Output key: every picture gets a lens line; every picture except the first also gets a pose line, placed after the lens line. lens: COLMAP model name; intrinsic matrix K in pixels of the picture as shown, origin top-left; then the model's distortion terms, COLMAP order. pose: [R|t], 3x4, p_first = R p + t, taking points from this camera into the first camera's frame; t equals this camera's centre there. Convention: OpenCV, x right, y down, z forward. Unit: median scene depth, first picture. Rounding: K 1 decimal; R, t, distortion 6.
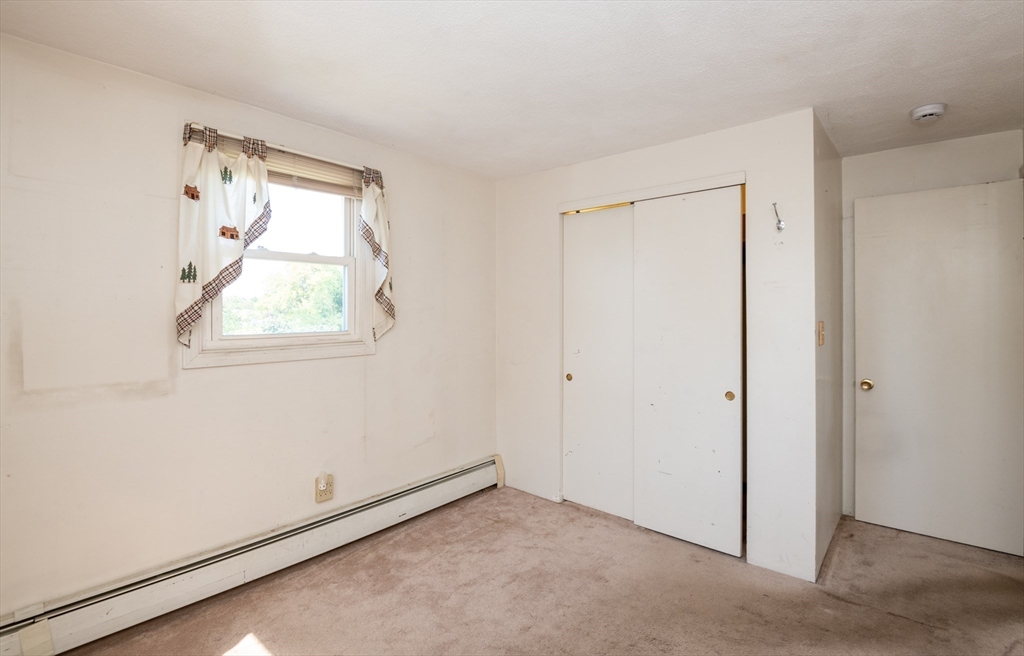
lens RADIAL K [[478.4, 0, 537.0], [0, 478.4, 309.0], [0, 0, 1]] dist [-0.031454, -0.000718]
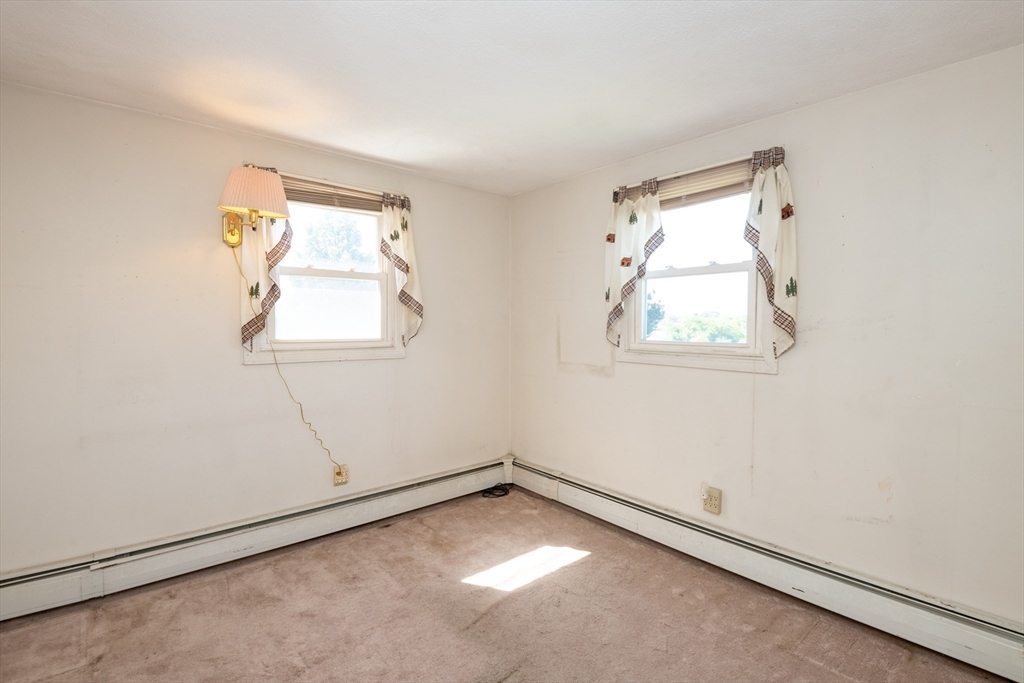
lens RADIAL K [[465.4, 0, 517.5], [0, 465.4, 339.0], [0, 0, 1]] dist [-0.000314, -0.014459]
pose [[-0.179561, 0.034767, -0.983132, 0.662703], [-0.001473, 0.999365, 0.035610, 0.008182], [0.983746, 0.007842, -0.179396, 0.891298]]
